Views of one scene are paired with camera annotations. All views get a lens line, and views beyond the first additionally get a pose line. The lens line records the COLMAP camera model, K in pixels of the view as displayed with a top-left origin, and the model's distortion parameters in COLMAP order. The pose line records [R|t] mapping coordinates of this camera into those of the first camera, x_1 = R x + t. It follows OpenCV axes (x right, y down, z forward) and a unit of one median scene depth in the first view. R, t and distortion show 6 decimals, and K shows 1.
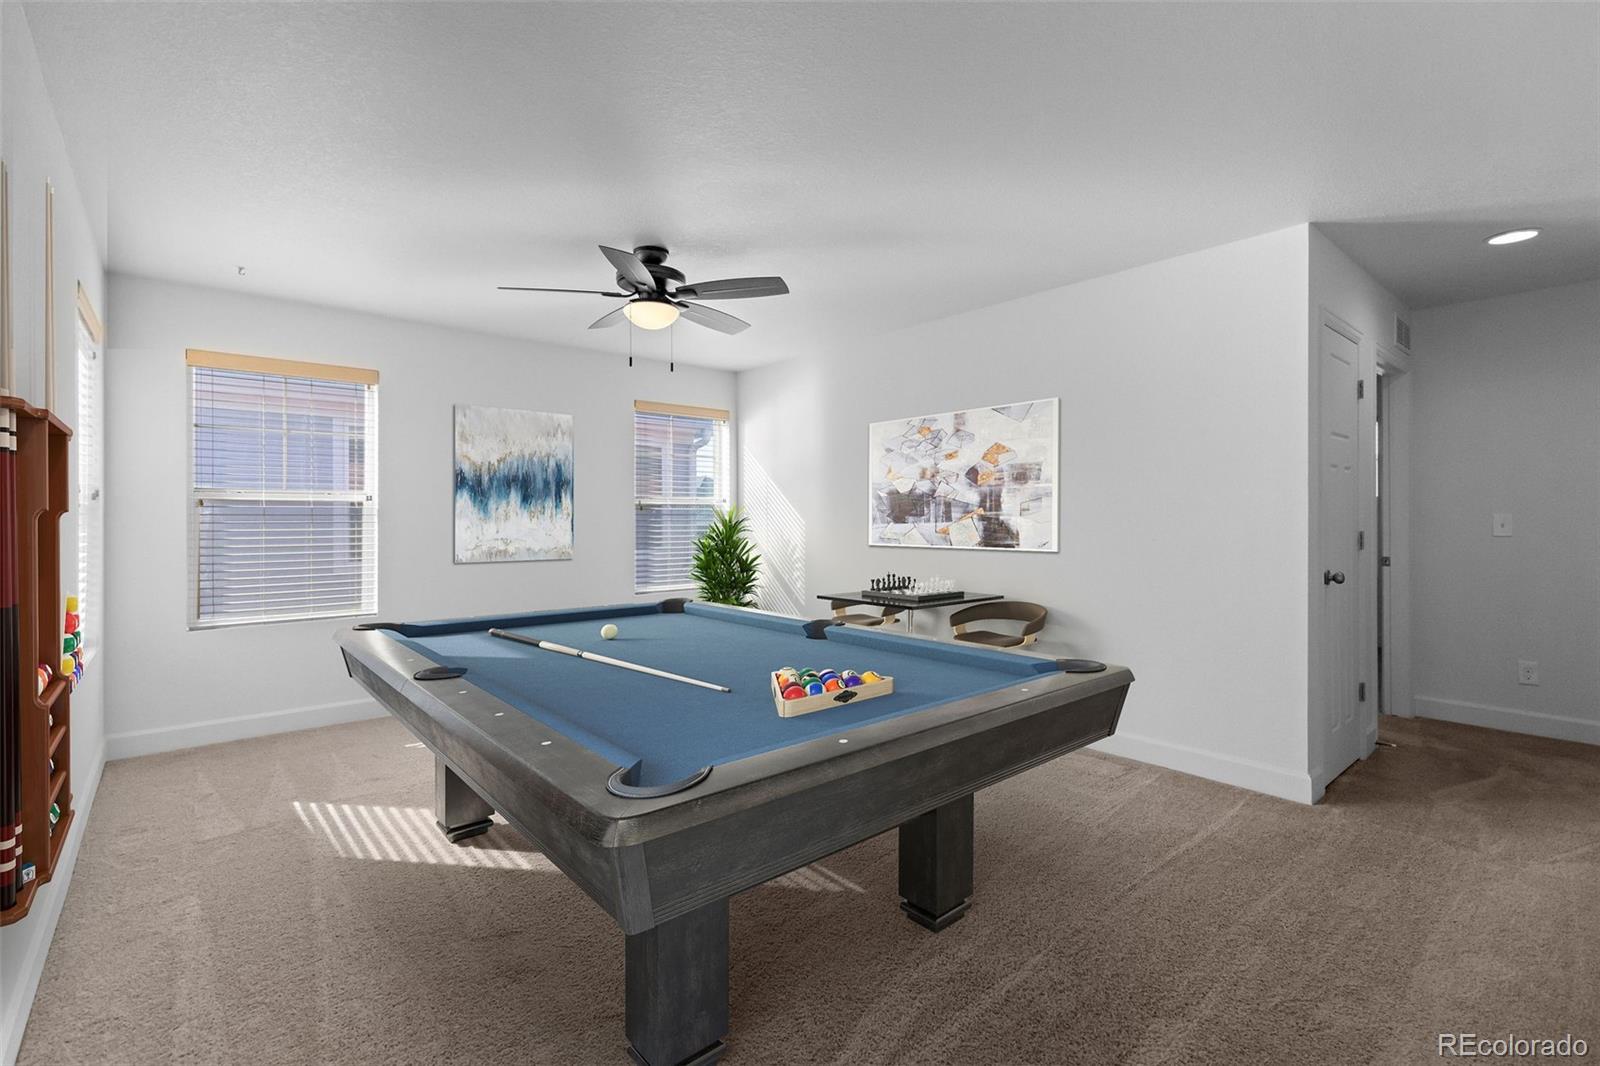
lens RADIAL K [[766.5, 0, 800.0], [0, 766.5, 533.0], [0, 0, 1]] dist [0.065566, -0.000138]
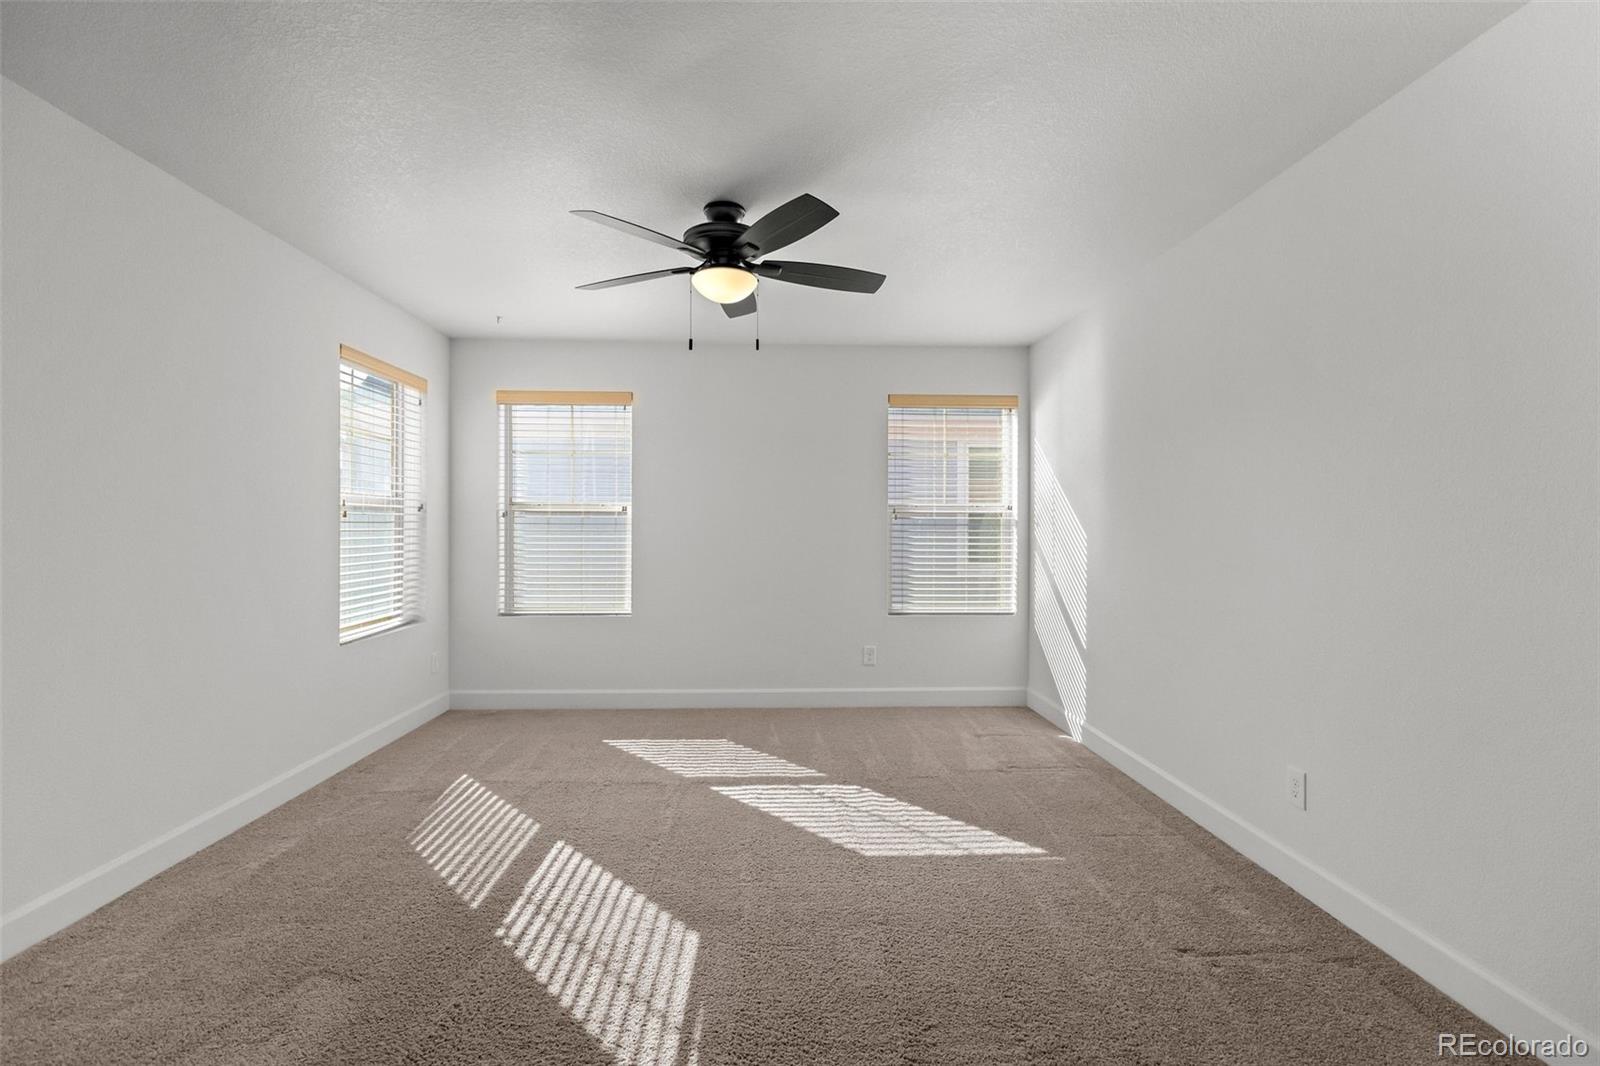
lens RADIAL K [[766.5, 0, 800.0], [0, 766.5, 533.0], [0, 0, 1]] dist [0.065566, -0.000138]
pose [[0.762017, 0.014531, -0.647394, 0.449573], [-0.023132, 0.999721, -0.004788, -0.013371], [0.647144, 0.018624, 0.762140, 0.447122]]
